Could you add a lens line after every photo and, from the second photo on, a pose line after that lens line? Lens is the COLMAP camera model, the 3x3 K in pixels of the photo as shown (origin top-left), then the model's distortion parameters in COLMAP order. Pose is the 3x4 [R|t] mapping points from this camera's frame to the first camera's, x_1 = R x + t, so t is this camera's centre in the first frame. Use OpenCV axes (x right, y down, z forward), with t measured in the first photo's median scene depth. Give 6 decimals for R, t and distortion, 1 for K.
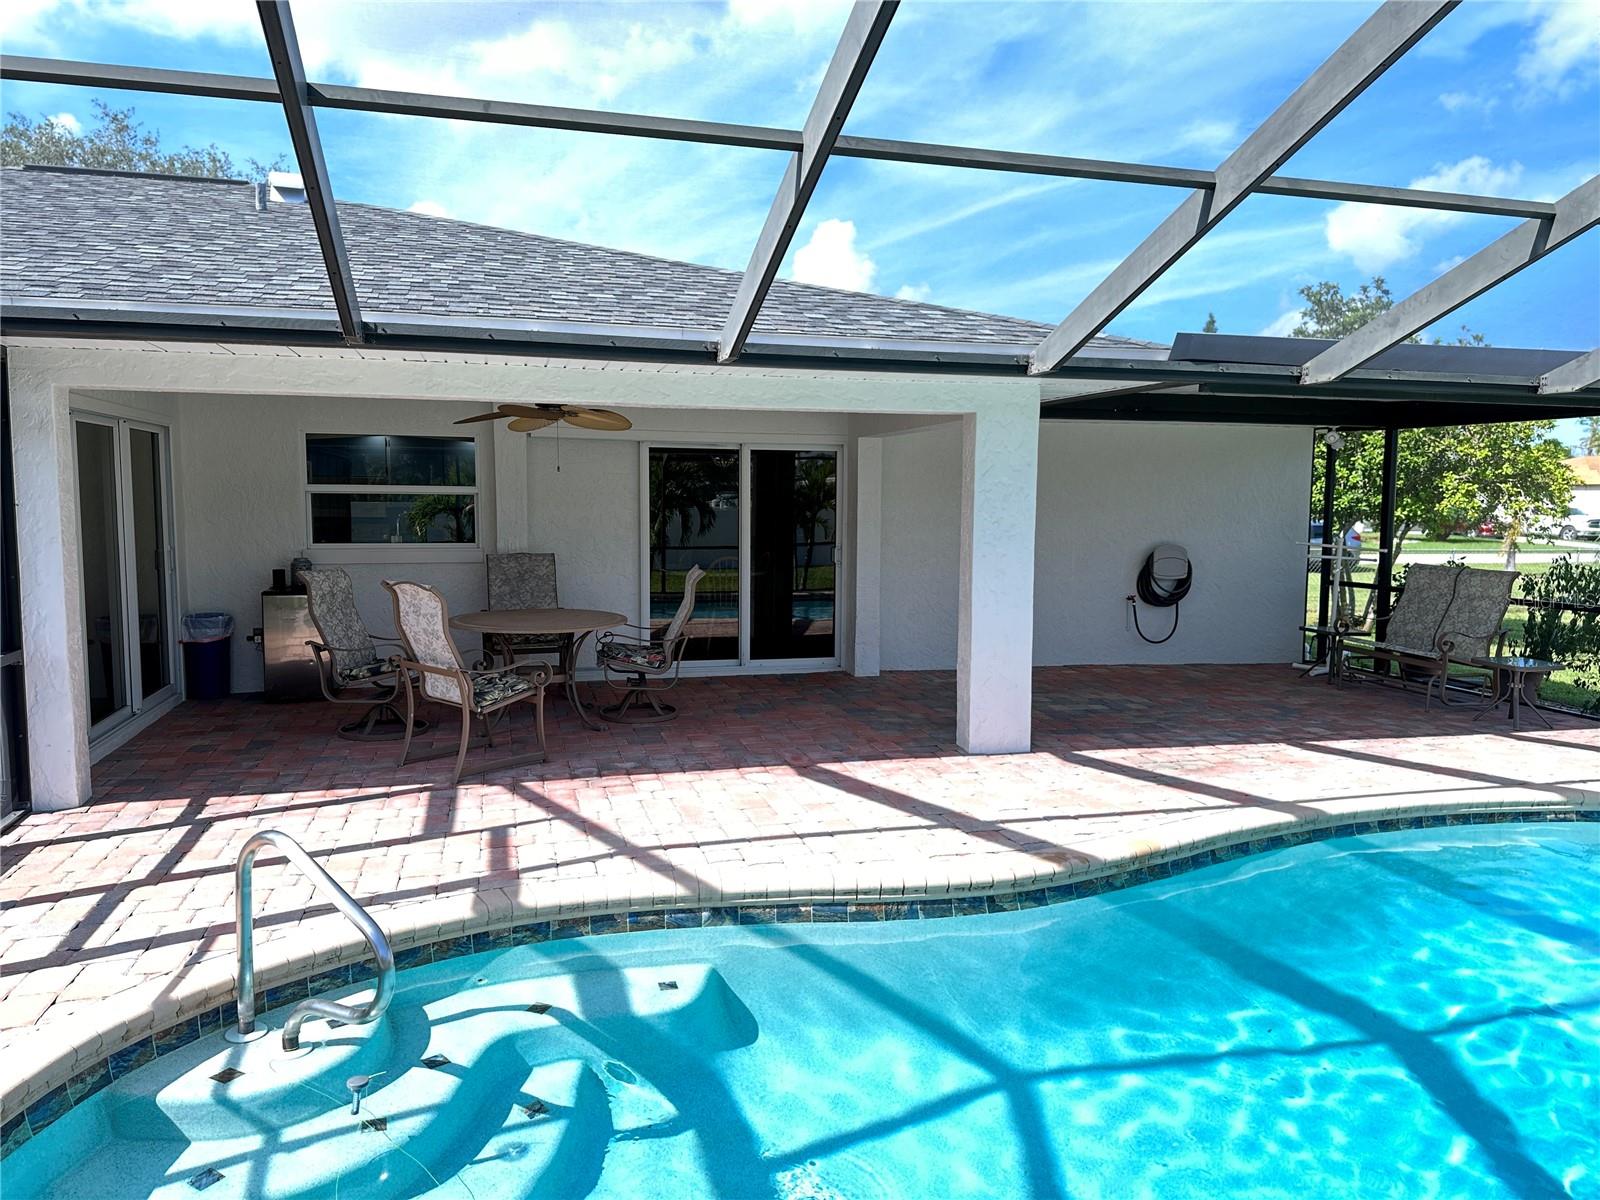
lens RADIAL K [[1113.0, 0, 805.8], [0, 1113.0, 589.1], [0, 0, 1]] dist [0.043497, -0.048167]
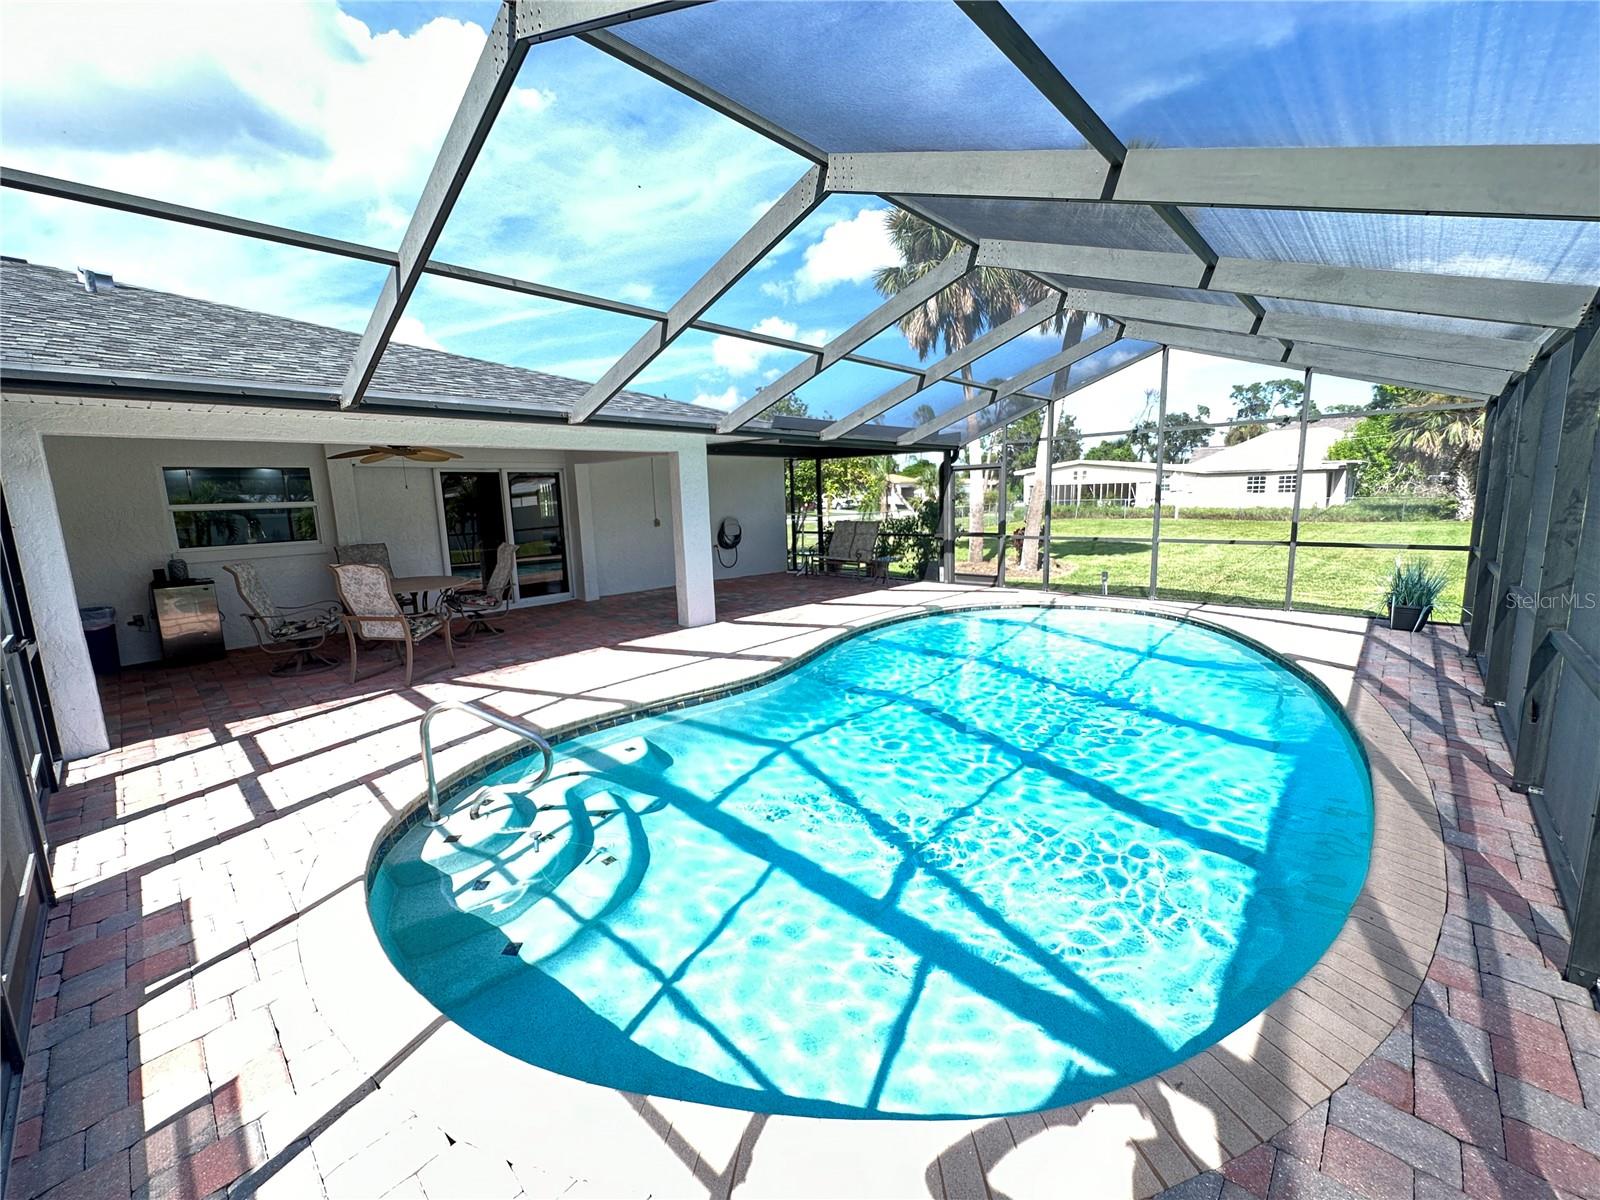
lens RADIAL K [[639.4, 0, 794.6], [0, 639.4, 595.9], [0, 0, 1]] dist [0.000163, -0.000637]
pose [[0.852272, -0.113390, 0.510661, -0.321146], [0.075690, 0.992682, 0.094096, 0.000191], [-0.517594, -0.041543, 0.854617, -0.074731]]
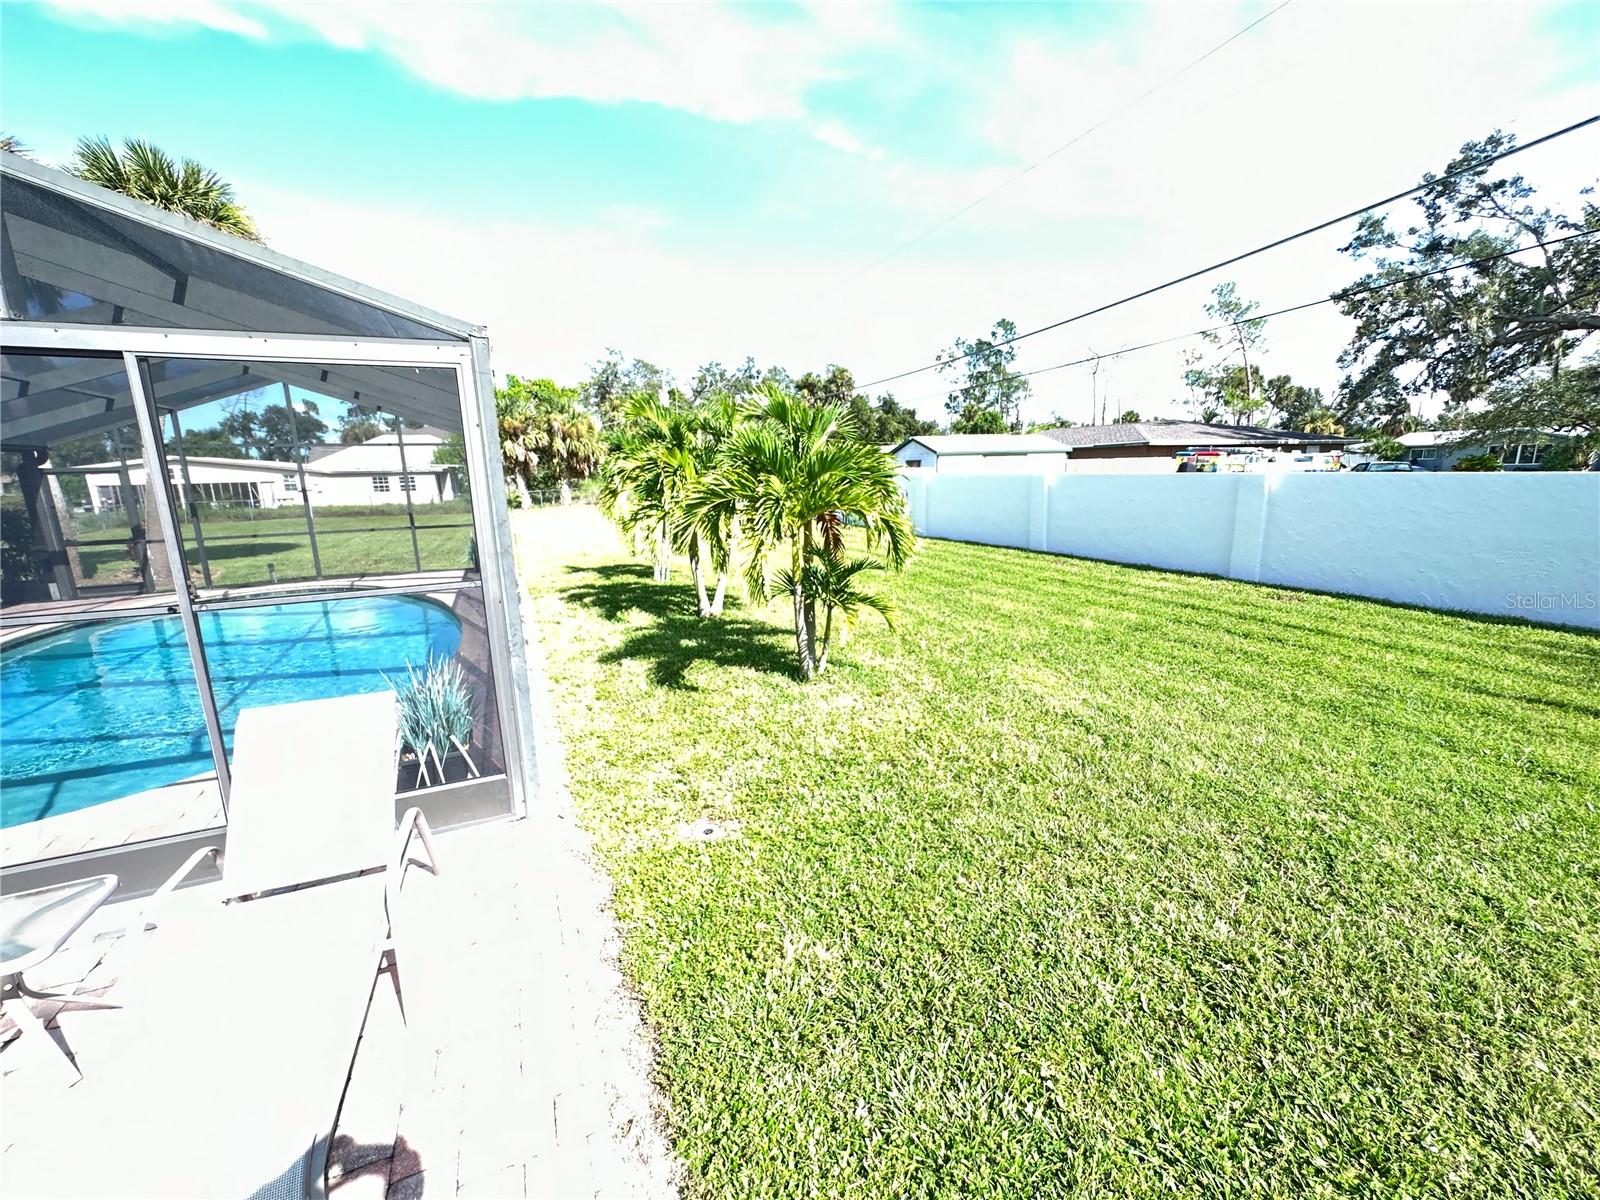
lens RADIAL K [[639.4, 0, 802.5], [0, 639.4, 600.1], [0, 0, 1]] dist [0.000163, -0.000637]
pose [[-0.170752, -0.201257, 0.964541, -0.806576], [0.100081, 0.970312, 0.220178, -0.000177], [-0.980218, 0.134128, -0.145541, -0.292072]]
